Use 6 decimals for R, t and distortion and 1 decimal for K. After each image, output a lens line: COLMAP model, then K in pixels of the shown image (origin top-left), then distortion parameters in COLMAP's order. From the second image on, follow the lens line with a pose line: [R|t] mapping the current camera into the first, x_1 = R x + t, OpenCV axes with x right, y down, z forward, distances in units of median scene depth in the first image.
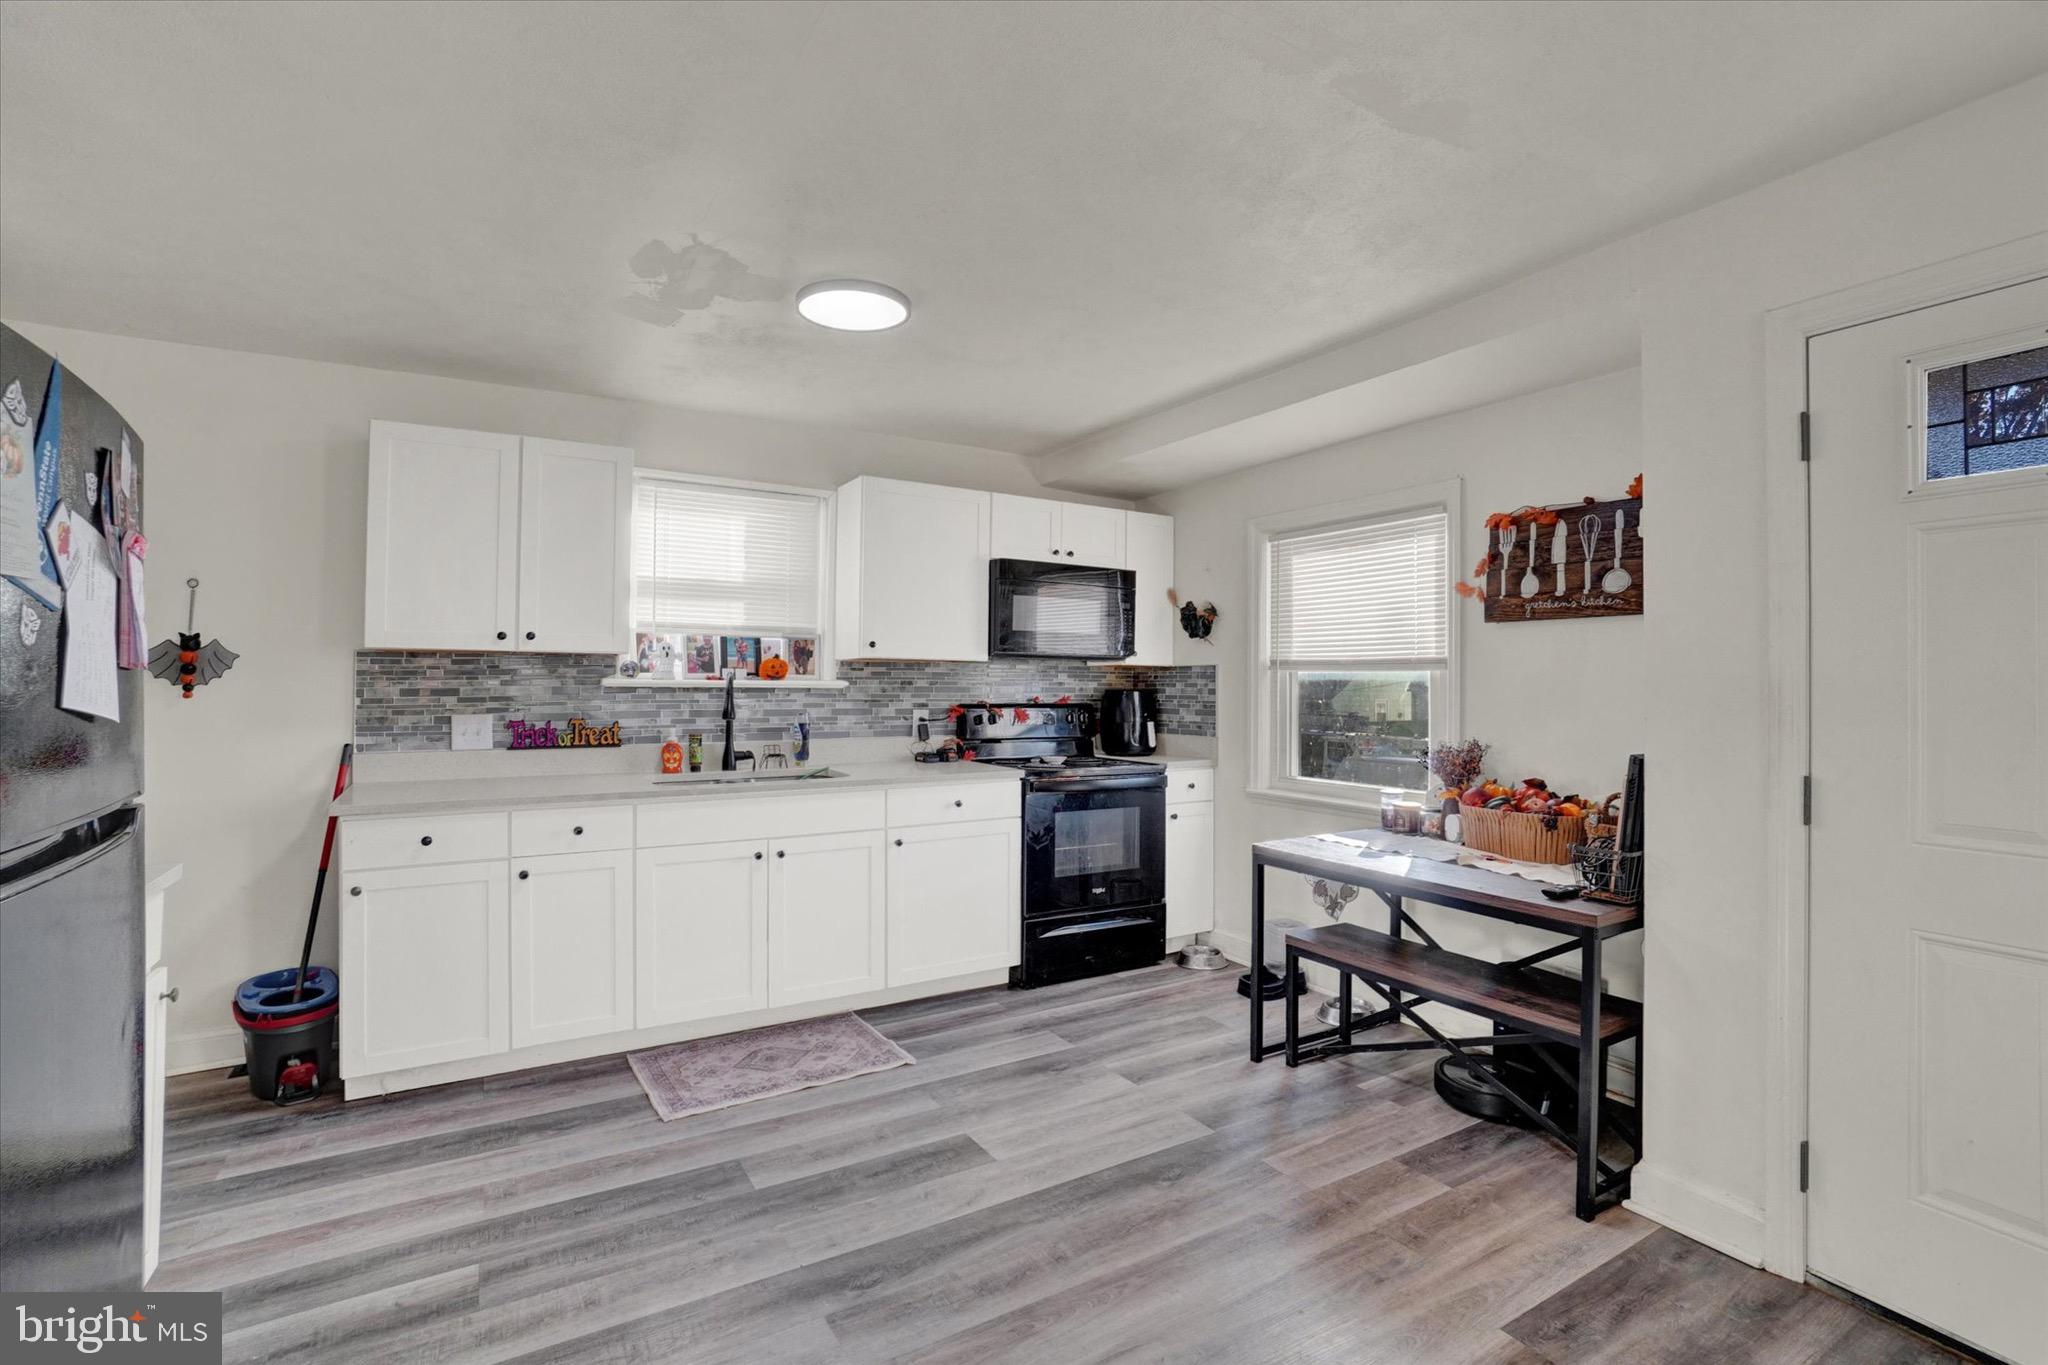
lens RADIAL K [[954.1, 0, 1024.0], [0, 954.1, 682.5], [0, 0, 1]] dist [-0.018870, 0.000159]
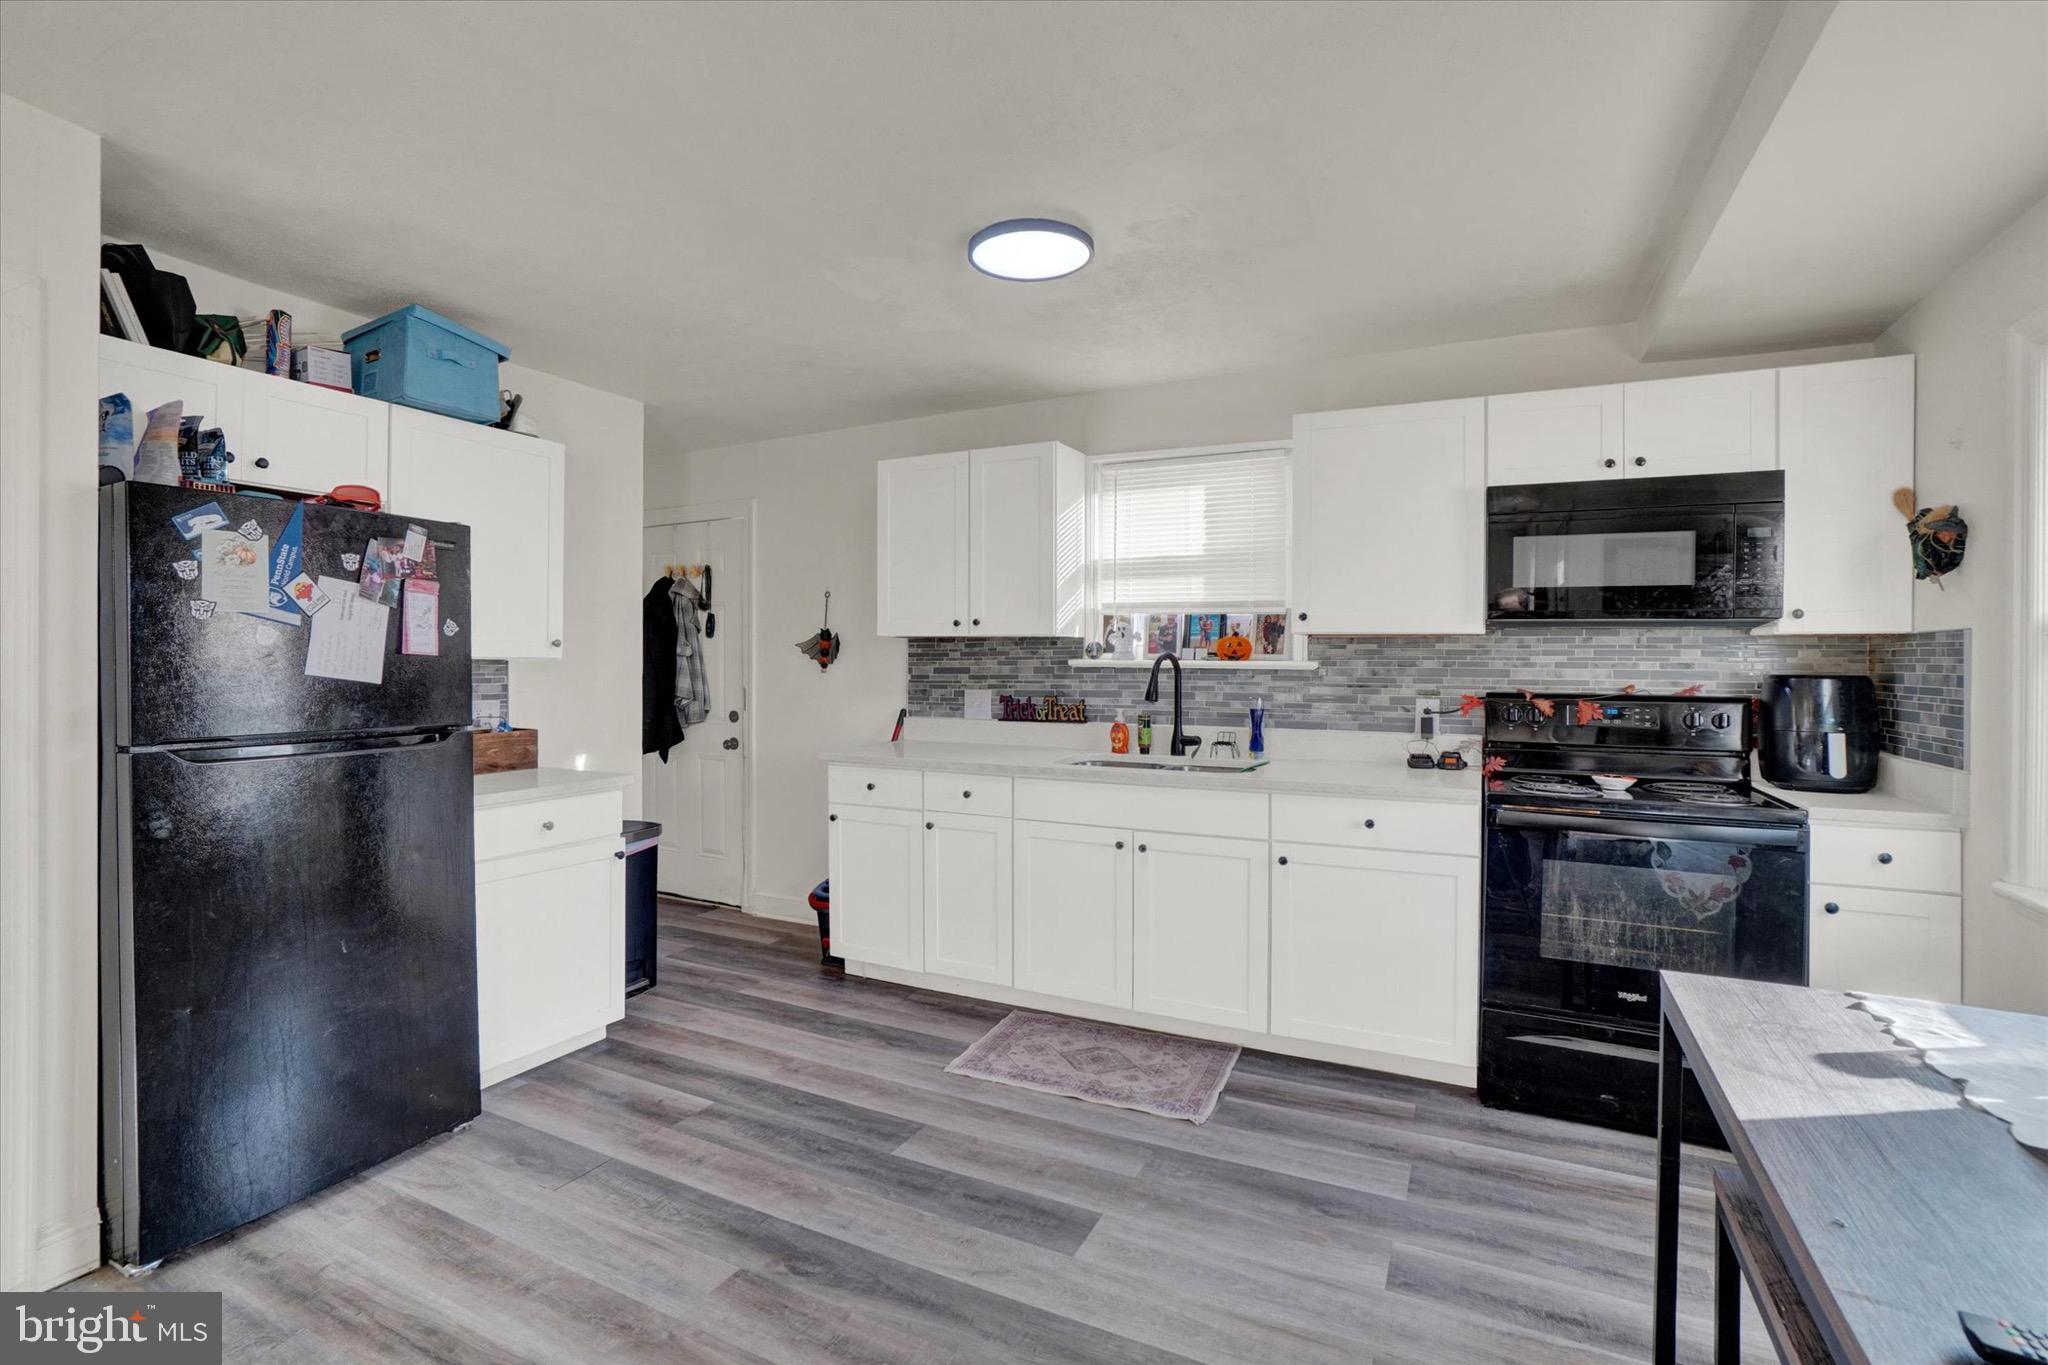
lens RADIAL K [[908.2, 0, 832.1], [0, 908.2, 655.0], [0, 0, 1]] dist [-0.070351, 0.021012]
pose [[0.503277, -0.006808, -0.864098, 0.311165], [-0.003062, 0.999949, -0.009662, 0.001986], [0.864120, 0.007509, 0.503231, 0.270219]]
